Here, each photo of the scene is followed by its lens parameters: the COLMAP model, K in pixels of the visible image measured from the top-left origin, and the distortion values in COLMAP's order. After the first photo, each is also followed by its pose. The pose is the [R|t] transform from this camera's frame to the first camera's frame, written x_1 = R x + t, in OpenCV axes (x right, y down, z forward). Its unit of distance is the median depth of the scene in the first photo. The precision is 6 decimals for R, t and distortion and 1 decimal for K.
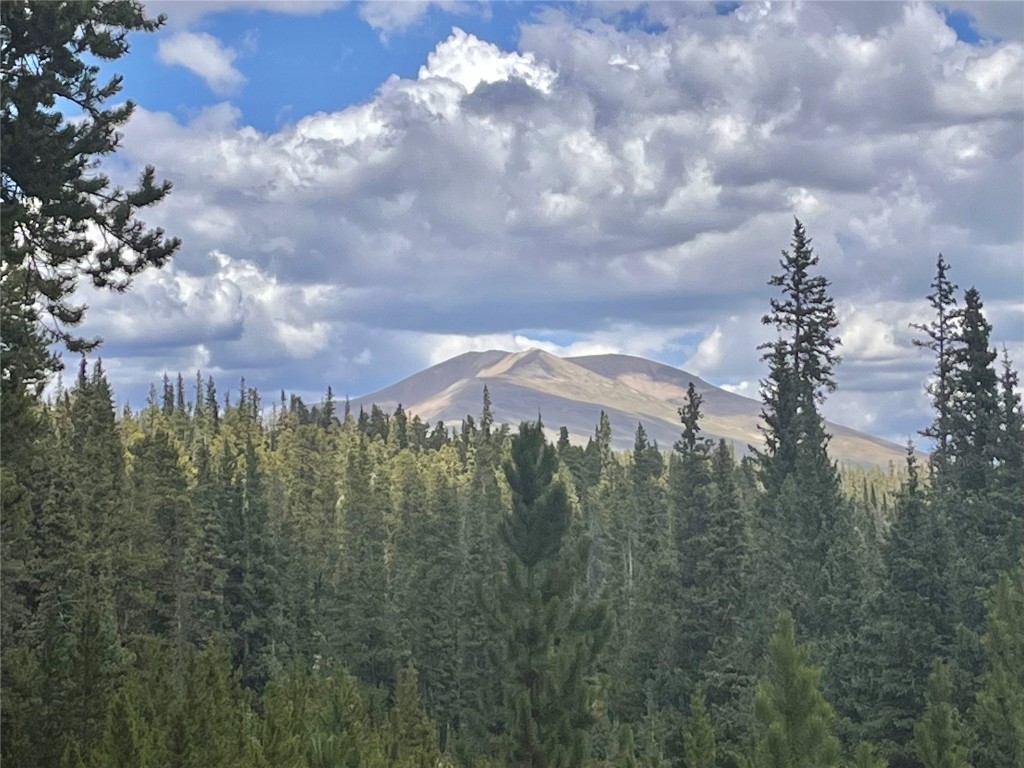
lens RADIAL K [[2339.5, 0, 581.9], [0, 2339.5, 346.5], [0, 0, 1]] dist [0.174917, 0.000000]
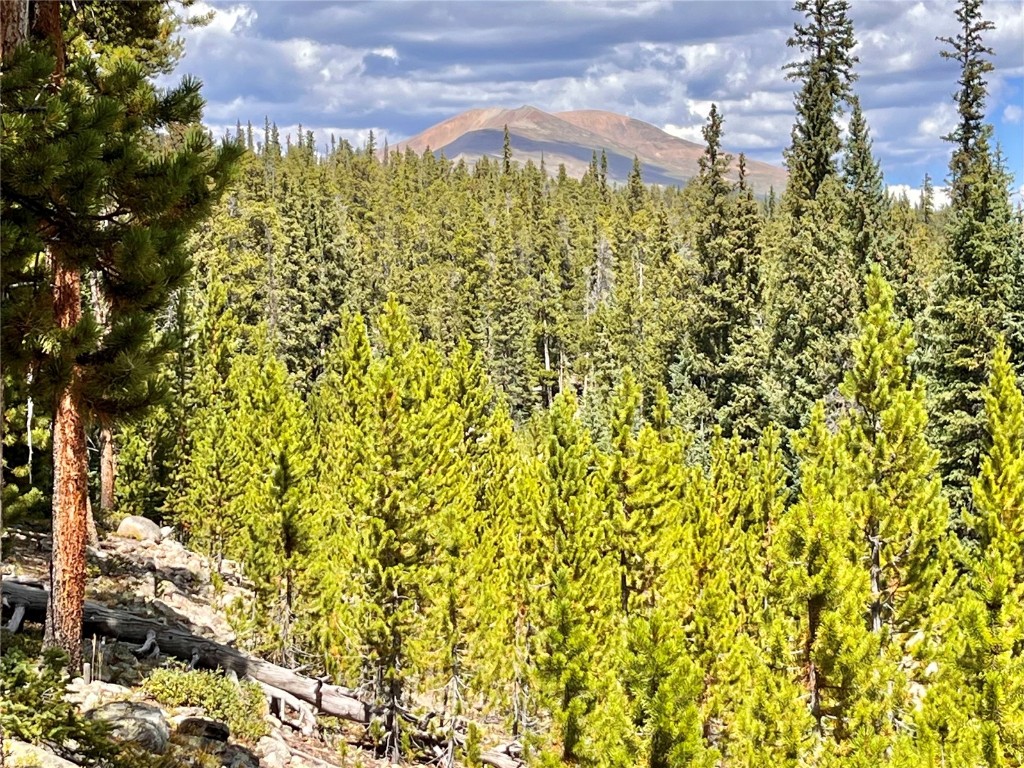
lens RADIAL K [[1791.6, 0, 499.1], [0, 1791.6, 385.0], [0, 0, 1]] dist [0.031722, 0.000000]
pose [[0.999685, -0.004682, -0.024663, -0.037292], [0.008269, 0.989040, 0.147419, 0.021629], [0.023702, -0.147576, 0.988767, 0.122947]]
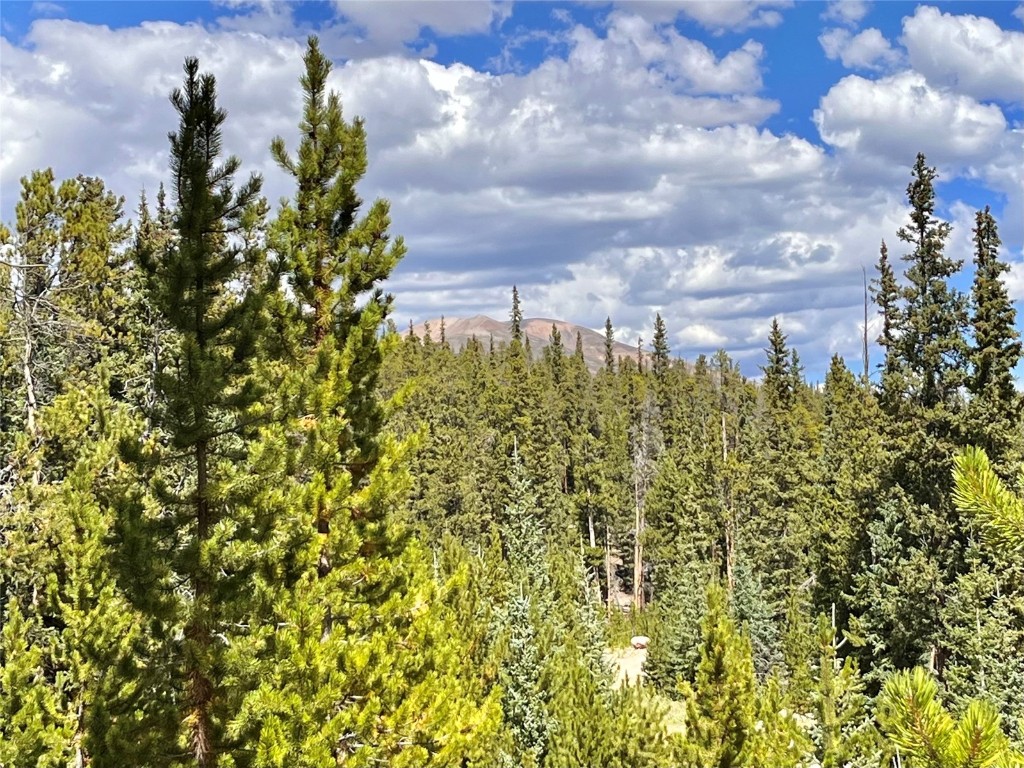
lens RADIAL K [[1451.6, 0, 493.0], [0, 1451.6, 375.1], [0, 0, 1]] dist [0.041778, 0.000000]
pose [[0.999327, -0.022849, 0.028689, -0.120554], [0.022564, 0.999693, 0.010226, 0.086062], [-0.028914, -0.009571, 0.999536, 0.516546]]
